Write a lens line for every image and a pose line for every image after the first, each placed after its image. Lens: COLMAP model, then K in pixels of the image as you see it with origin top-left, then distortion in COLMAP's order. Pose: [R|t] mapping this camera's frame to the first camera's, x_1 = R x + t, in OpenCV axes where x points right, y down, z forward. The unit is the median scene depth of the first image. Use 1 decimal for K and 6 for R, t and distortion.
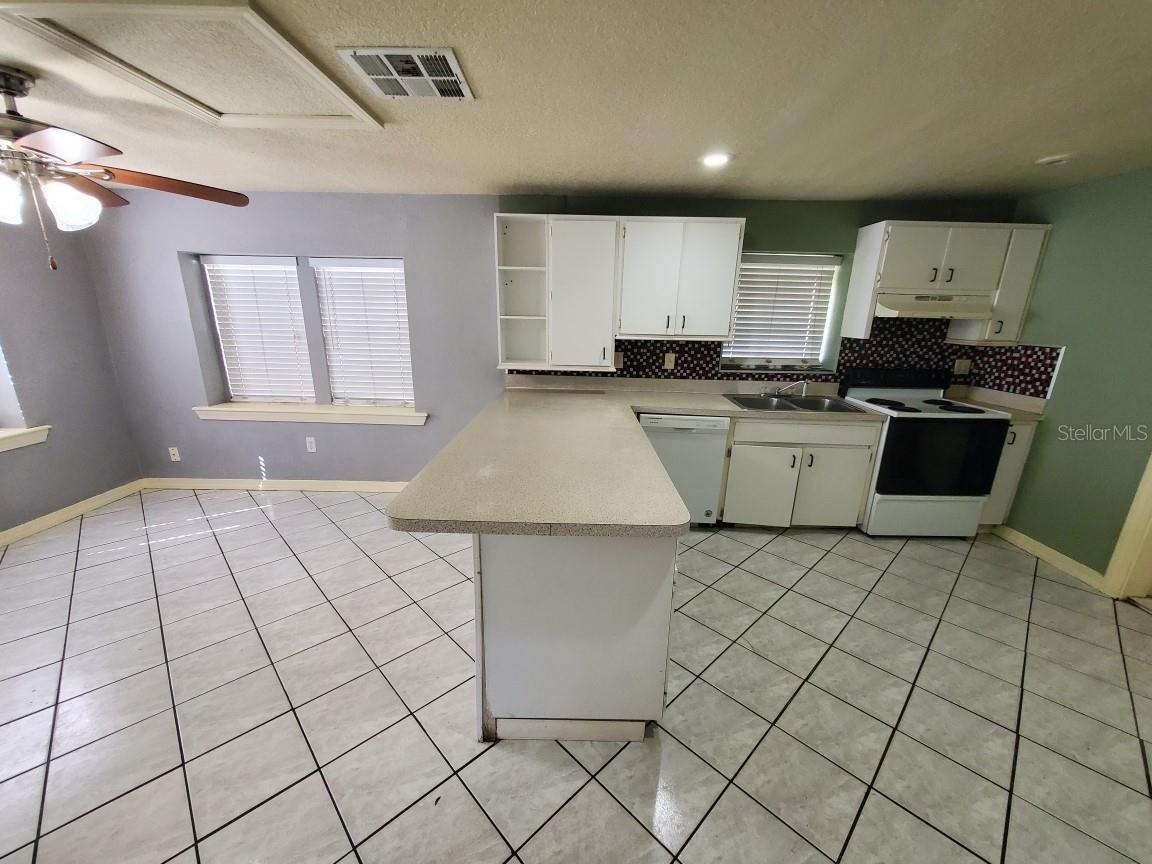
lens RADIAL K [[453.1, 0, 574.2], [0, 453.1, 439.7], [0, 0, 1]] dist [0.000866, 0.000007]
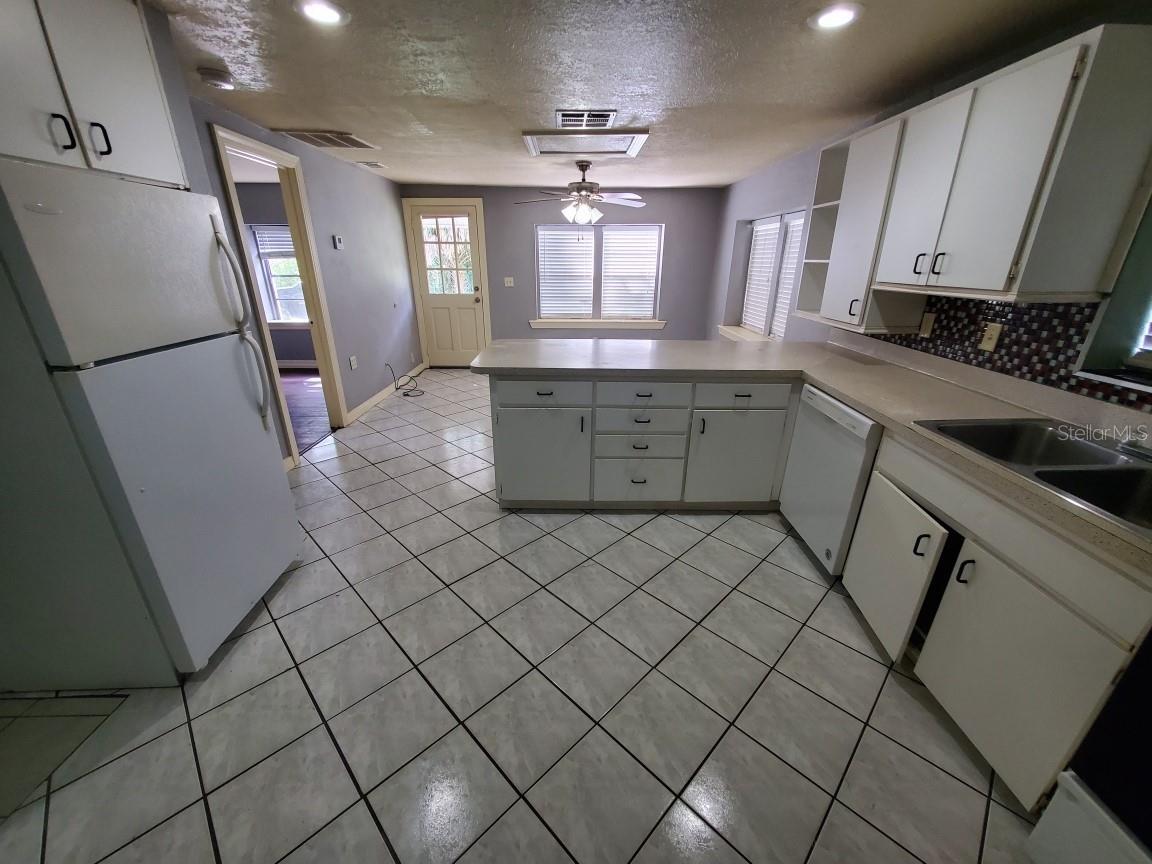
lens RADIAL K [[453.1, 0, 574.0], [0, 453.1, 432.8], [0, 0, 1]] dist [0.000866, 0.000007]
pose [[0.024573, 0.339272, -0.940367, 0.773441], [-0.274058, 0.906901, 0.320036, -0.102838], [0.961399, 0.249851, 0.115266, 0.459653]]
